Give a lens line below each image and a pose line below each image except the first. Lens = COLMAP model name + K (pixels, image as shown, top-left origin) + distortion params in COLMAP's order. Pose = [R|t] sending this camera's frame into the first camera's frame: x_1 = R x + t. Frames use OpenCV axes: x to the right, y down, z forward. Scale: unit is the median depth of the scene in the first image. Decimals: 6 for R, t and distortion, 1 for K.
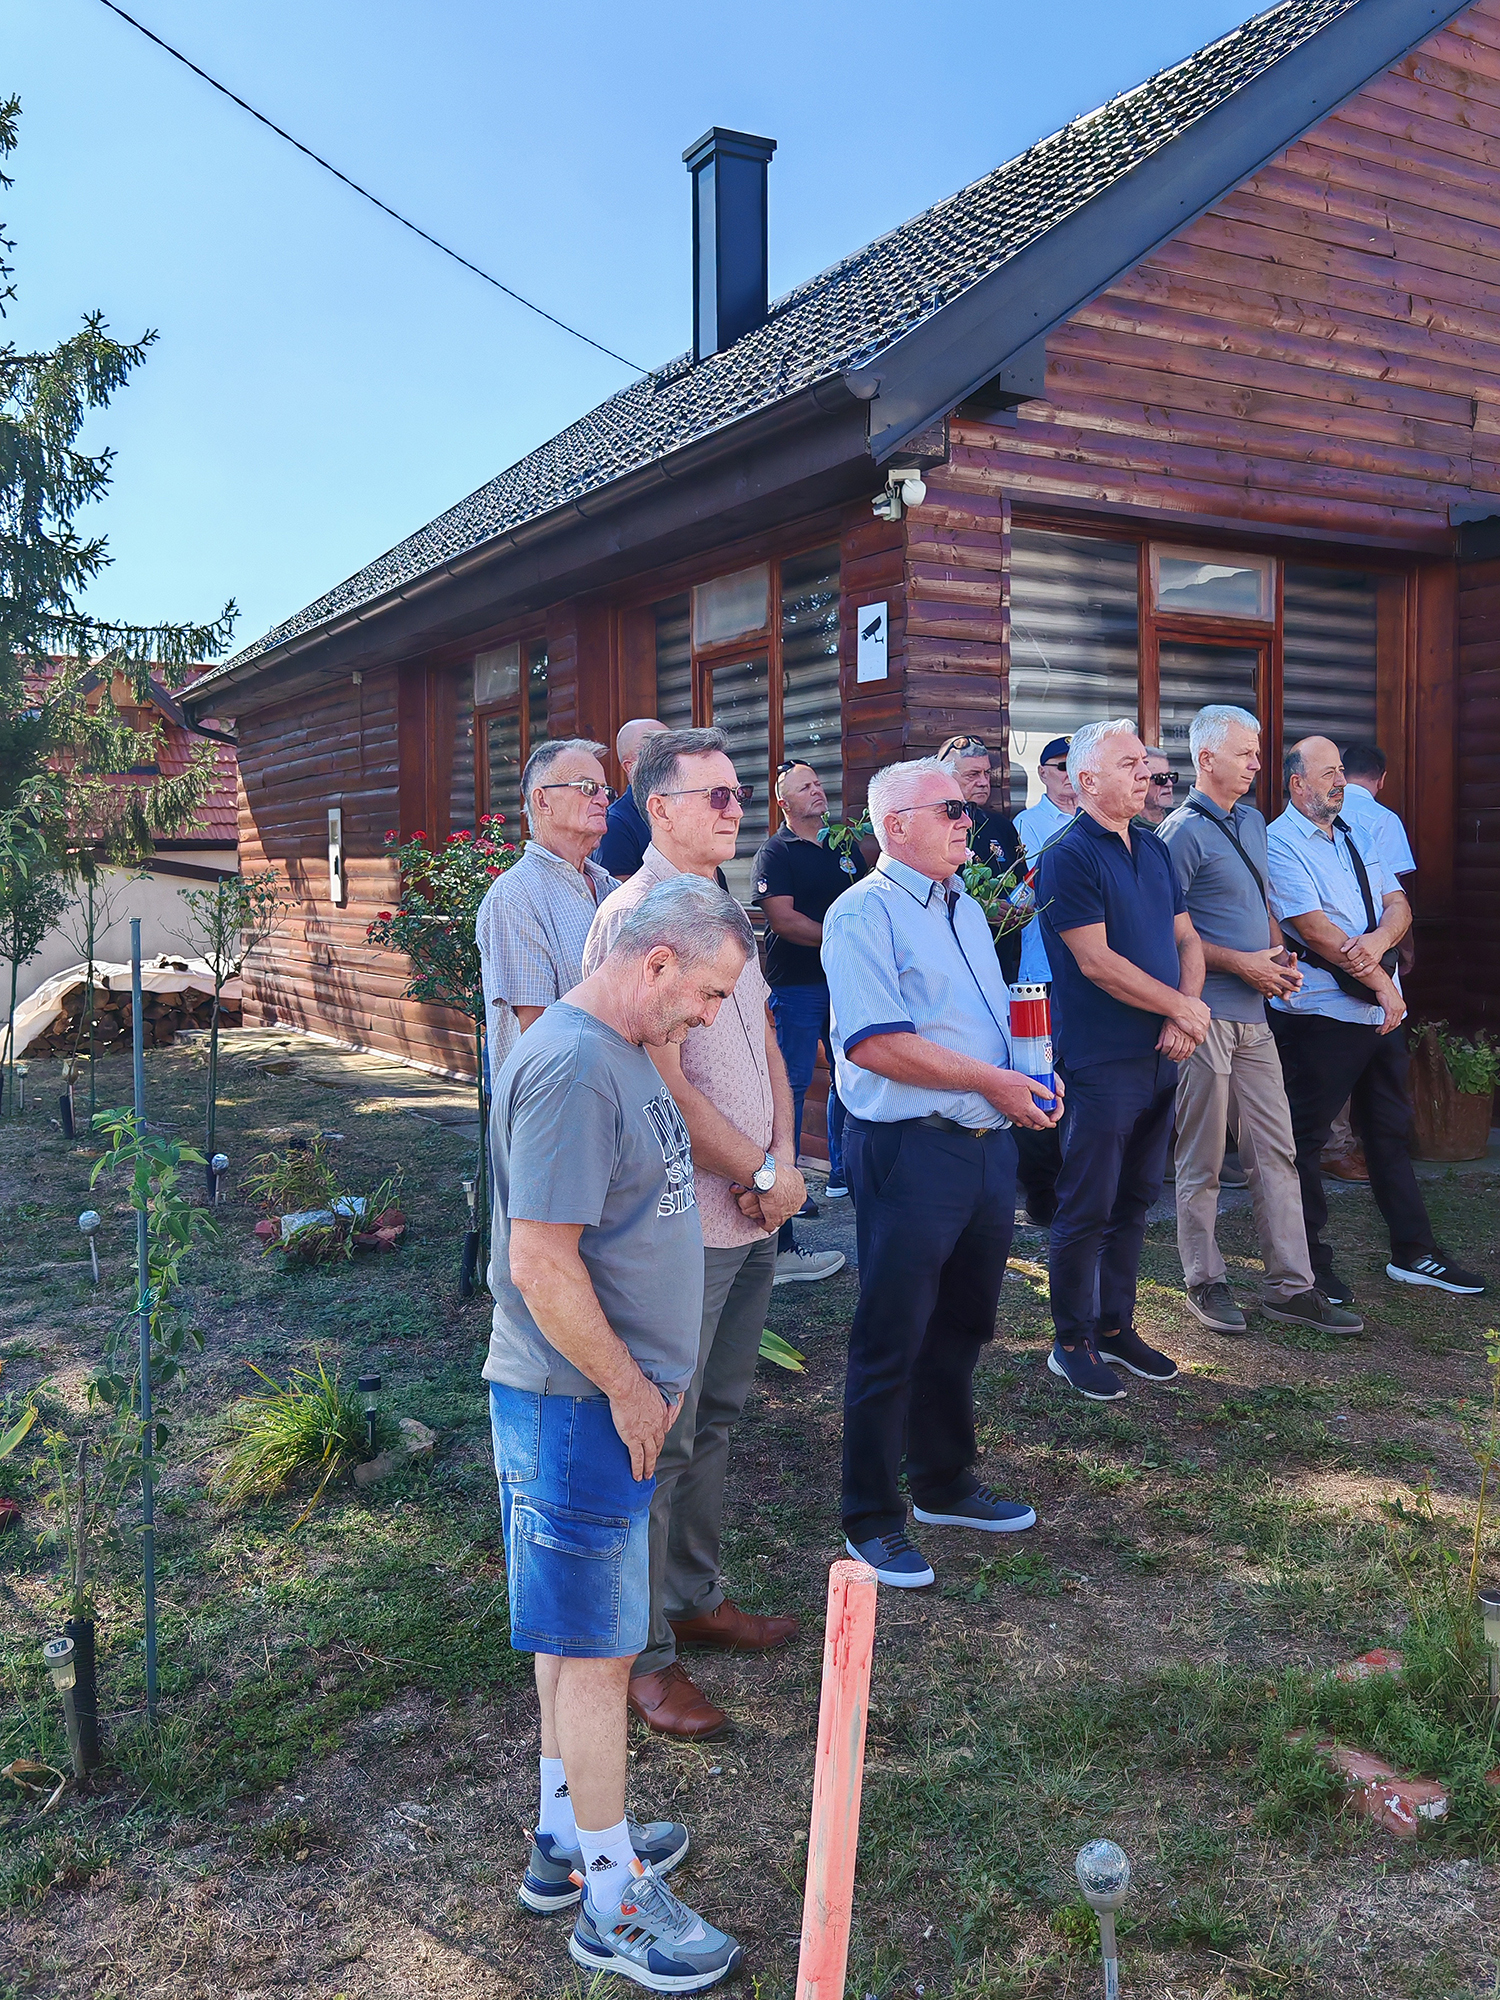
lens RADIAL K [[1735.2, 0, 803.0], [0, 1735.2, 934.4], [0, 0, 1]] dist [0.027559, -0.002223]
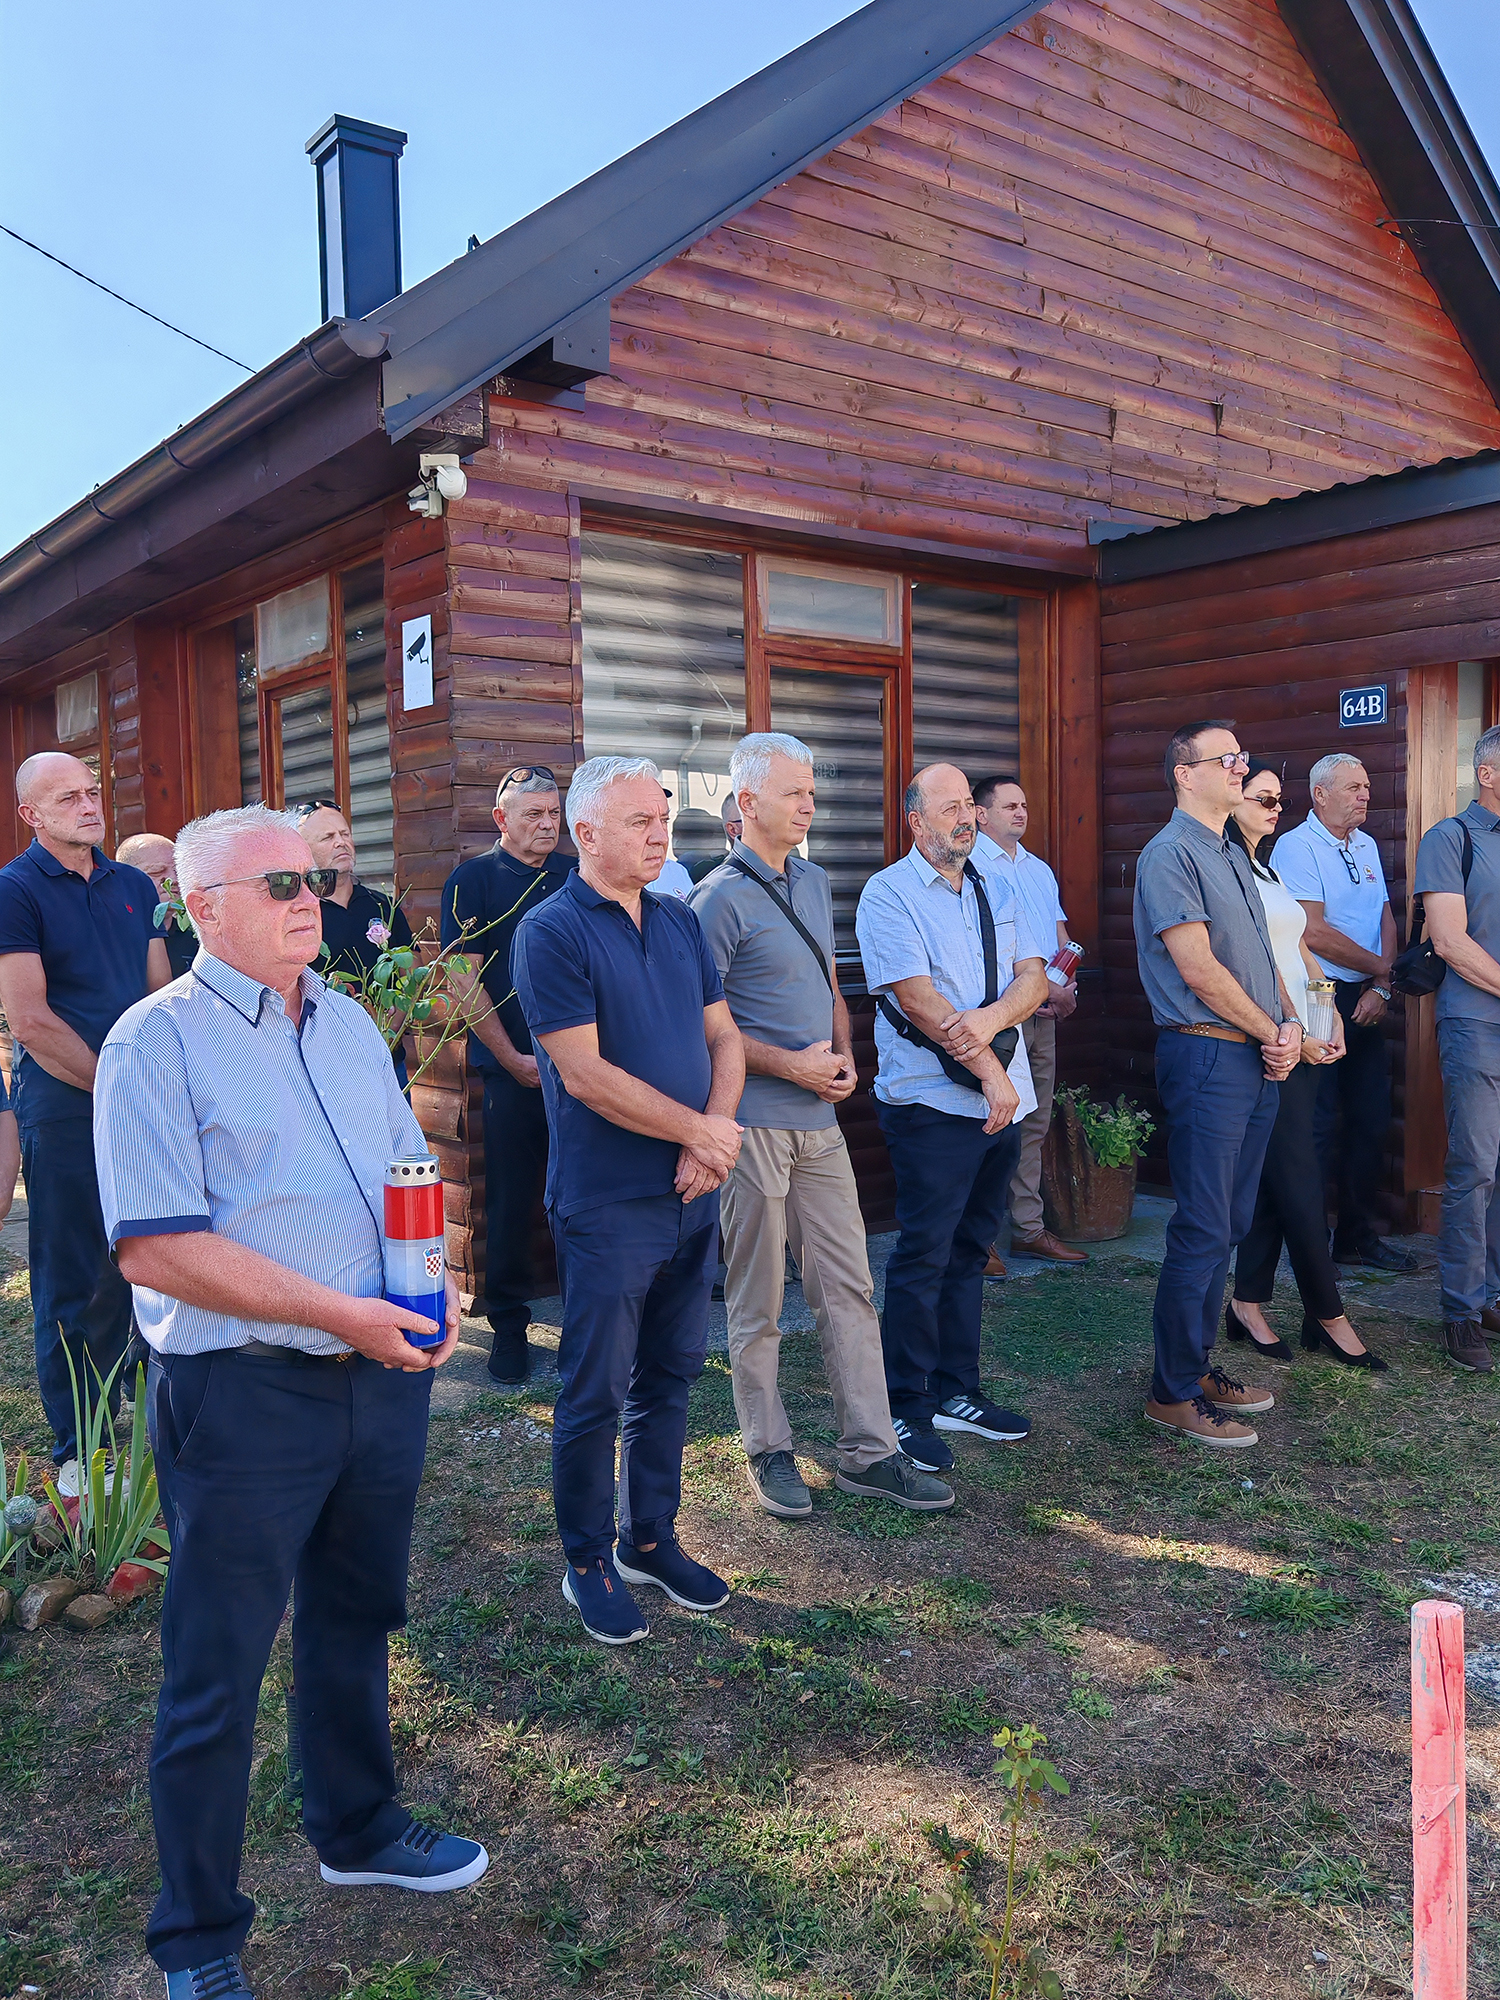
lens RADIAL K [[1637.9, 0, 750.0], [0, 1637.9, 1000.0], [0, 0, 1]] dist [0.024422, -0.008020]
pose [[0.992778, -0.018478, 0.118538, 0.094918], [0.015643, 0.999570, 0.024805, -0.020183], [-0.118945, -0.022771, 0.992640, 0.171217]]
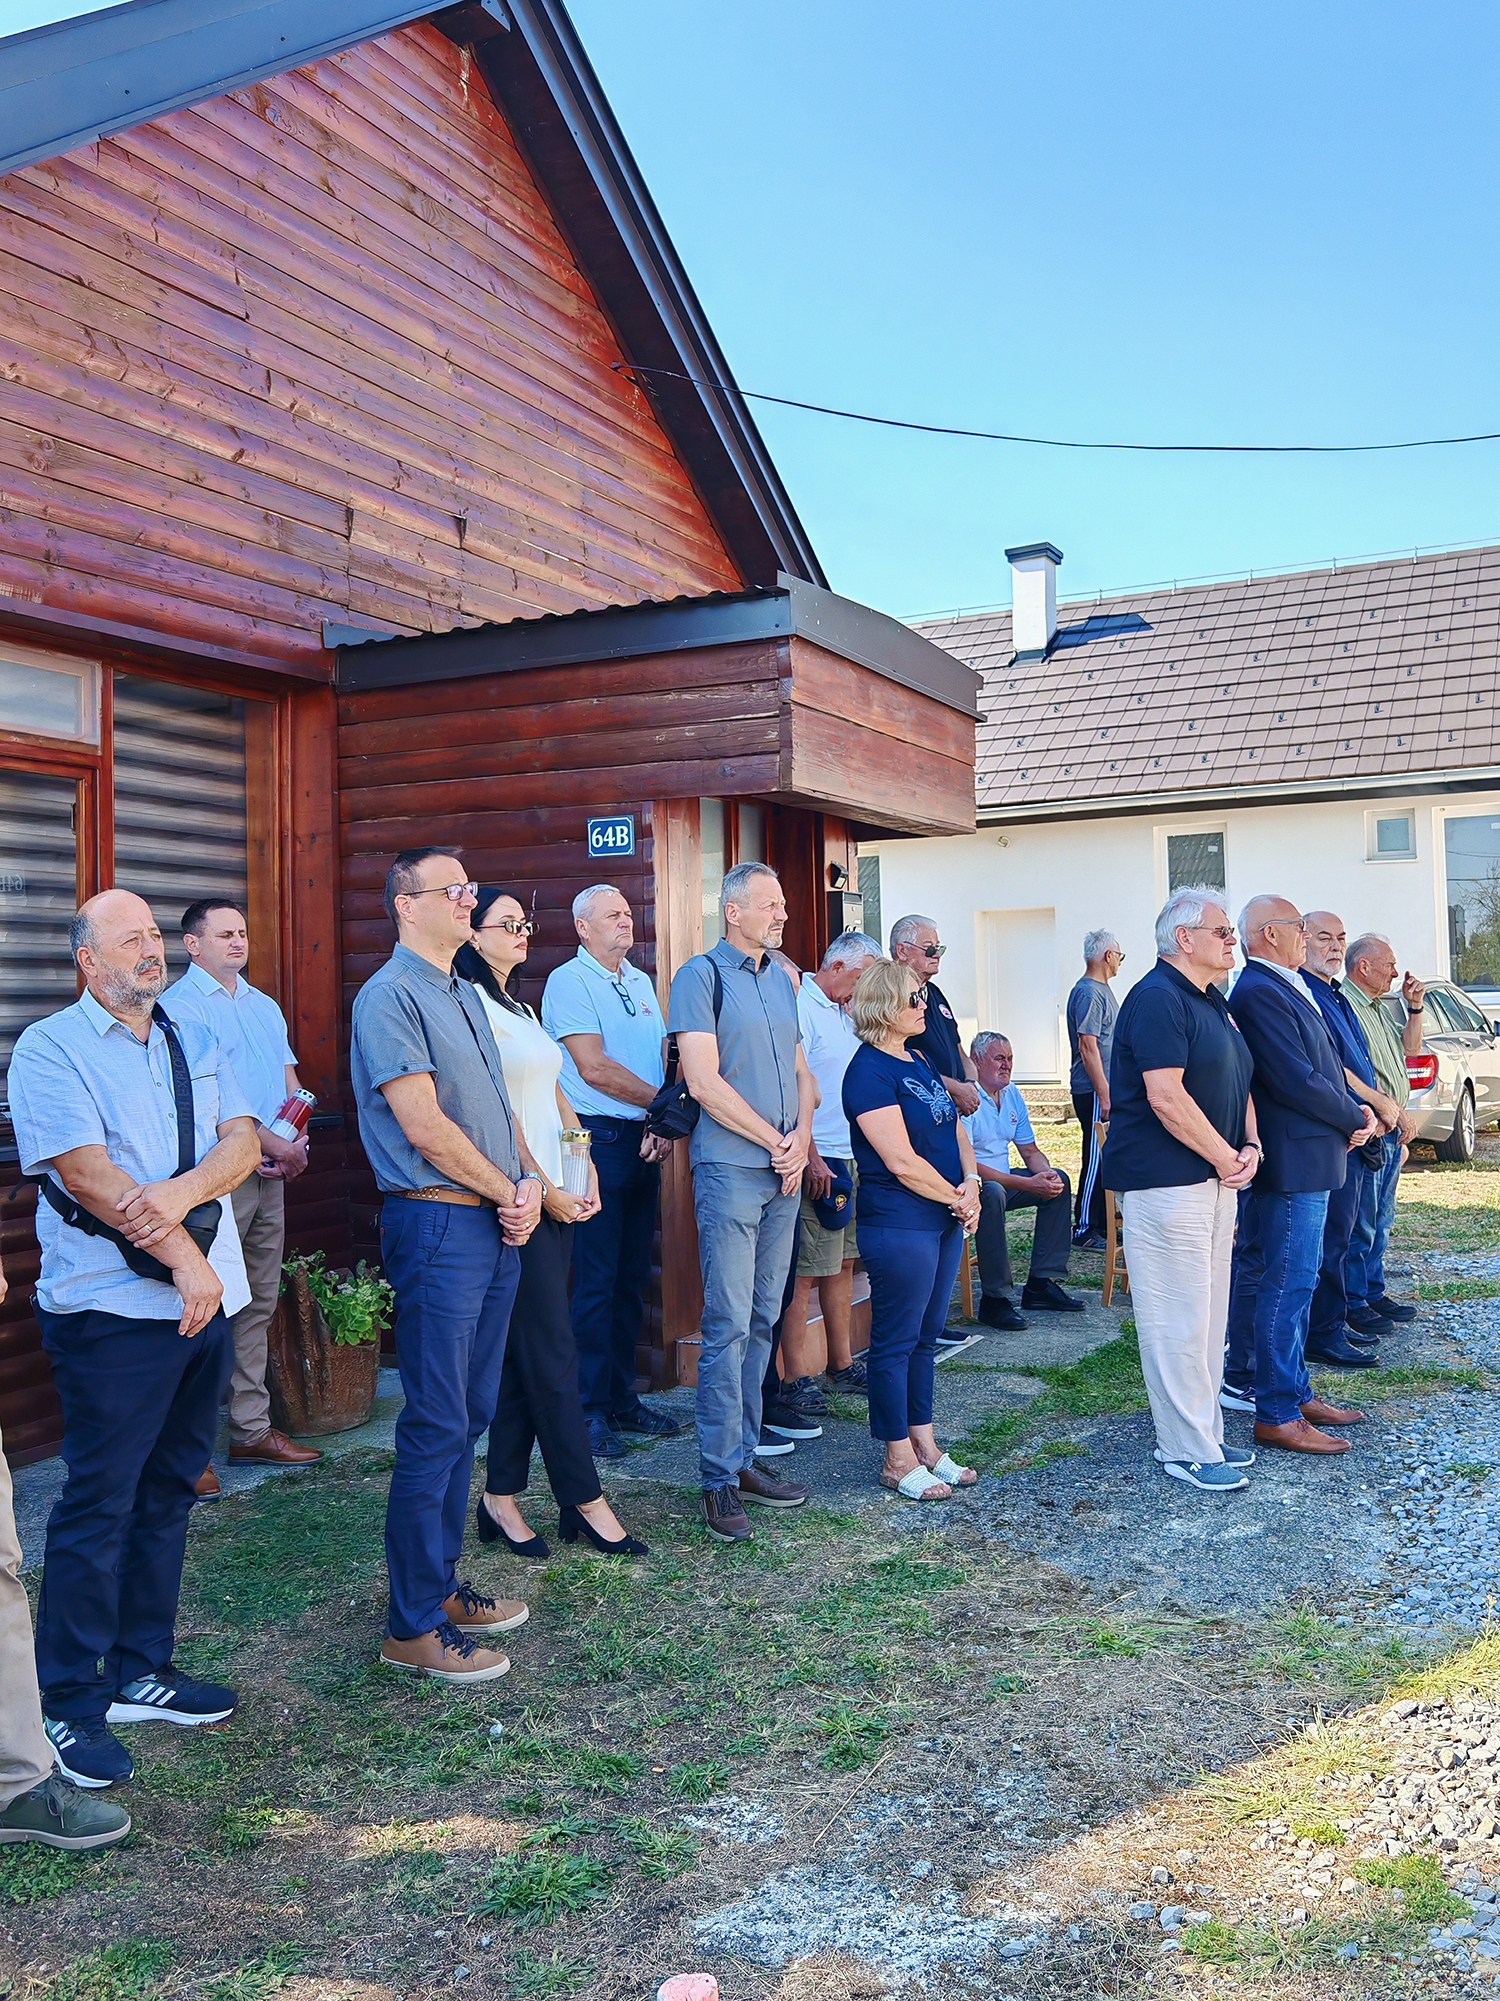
lens RADIAL K [[1736.1, 0, 803.0], [0, 1736.1, 934.8], [0, 0, 1]] dist [0.027559, -0.002223]
pose [[0.836956, 0.009974, 0.547179, 0.117755], [0.036395, 0.996606, -0.073835, -0.029070], [-0.546058, 0.081711, 0.833753, 0.206143]]
